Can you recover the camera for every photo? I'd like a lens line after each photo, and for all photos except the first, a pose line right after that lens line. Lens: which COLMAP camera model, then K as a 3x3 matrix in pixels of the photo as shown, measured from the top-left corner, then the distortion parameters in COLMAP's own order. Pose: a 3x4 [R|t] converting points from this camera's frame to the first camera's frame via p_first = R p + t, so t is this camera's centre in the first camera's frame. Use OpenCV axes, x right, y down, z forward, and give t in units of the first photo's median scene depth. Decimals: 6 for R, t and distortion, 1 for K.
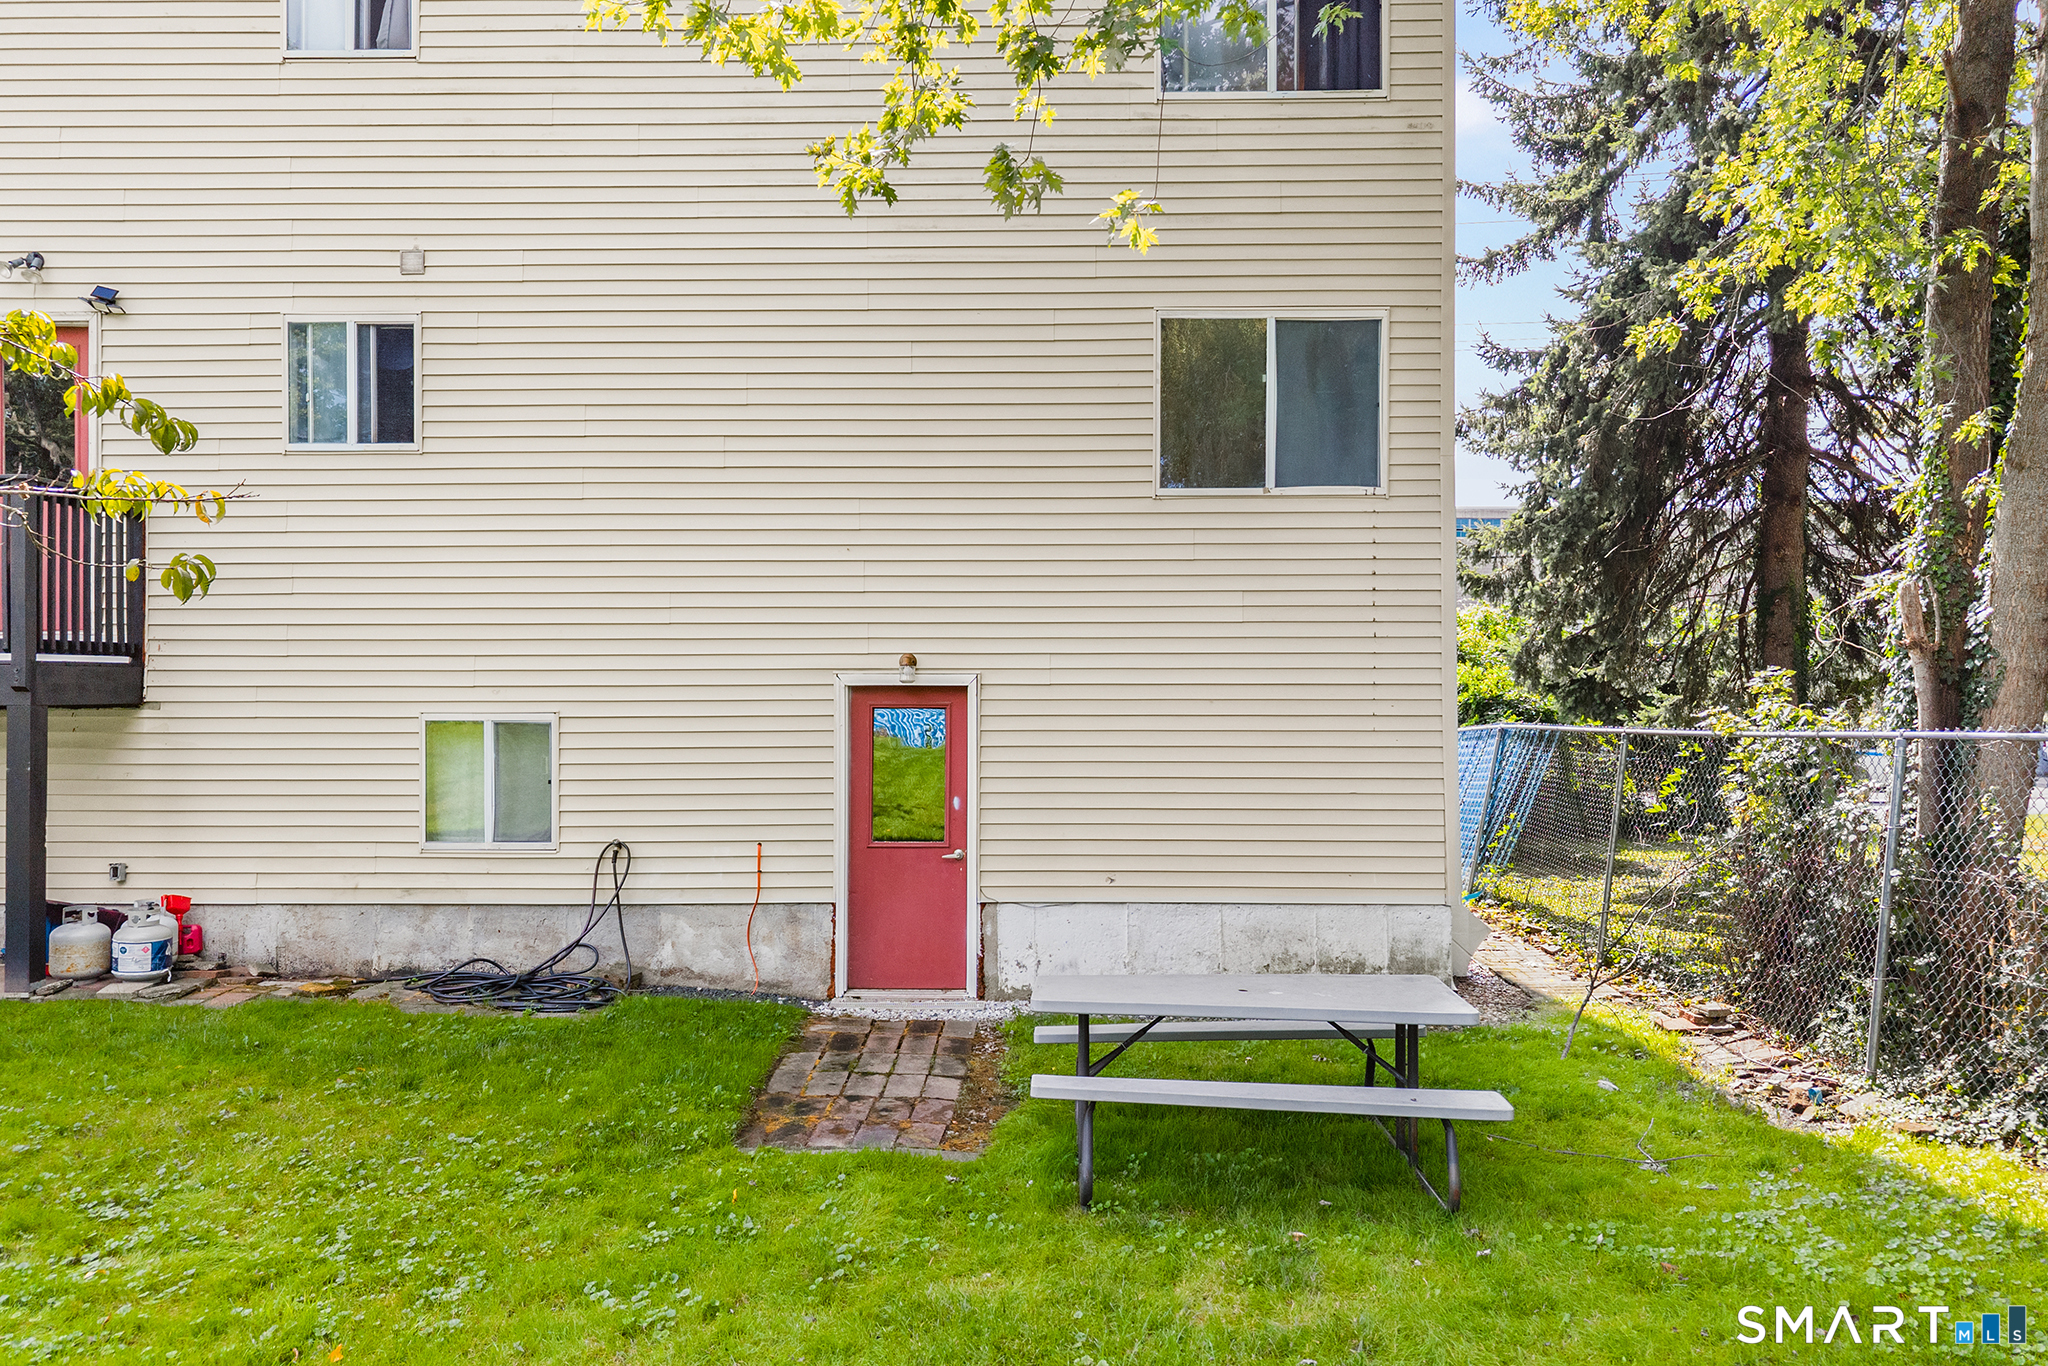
lens RADIAL K [[1396.5, 0, 1024.0], [0, 1396.5, 683.0], [0, 0, 1]] dist [0.092628, -0.107671]
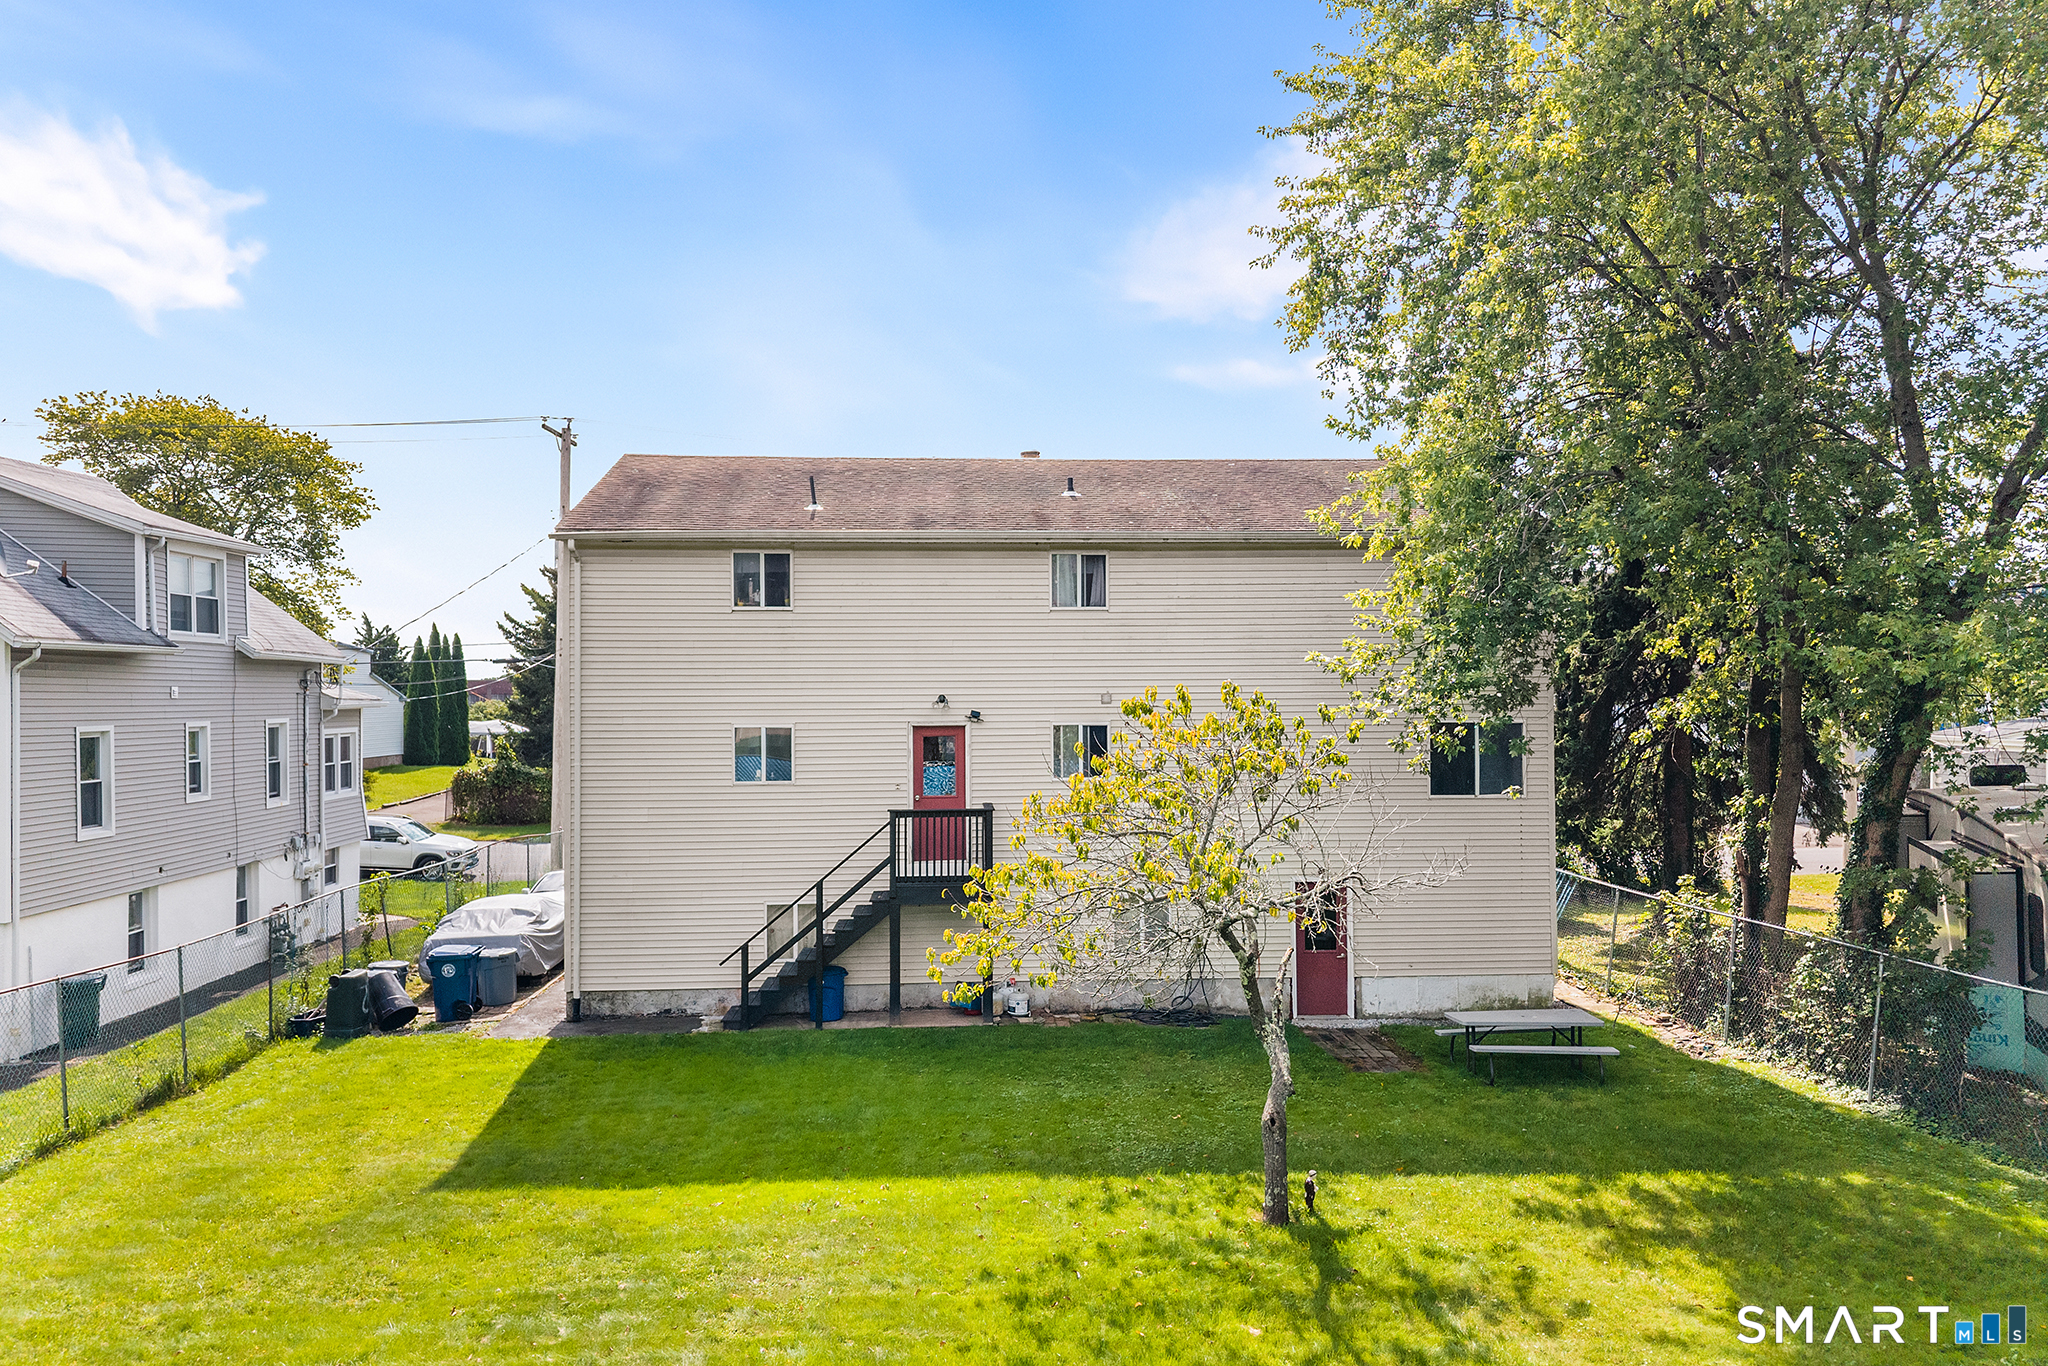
lens RADIAL K [[1365.7, 0, 1024.0], [0, 1365.7, 683.0], [0, 0, 1]] dist [0.004617, 0.001655]
pose [[0.998268, -0.003398, 0.058726, -0.847823], [0.003937, 0.999951, -0.009065, -0.369263], [-0.058692, 0.009280, 0.998233, -1.456133]]
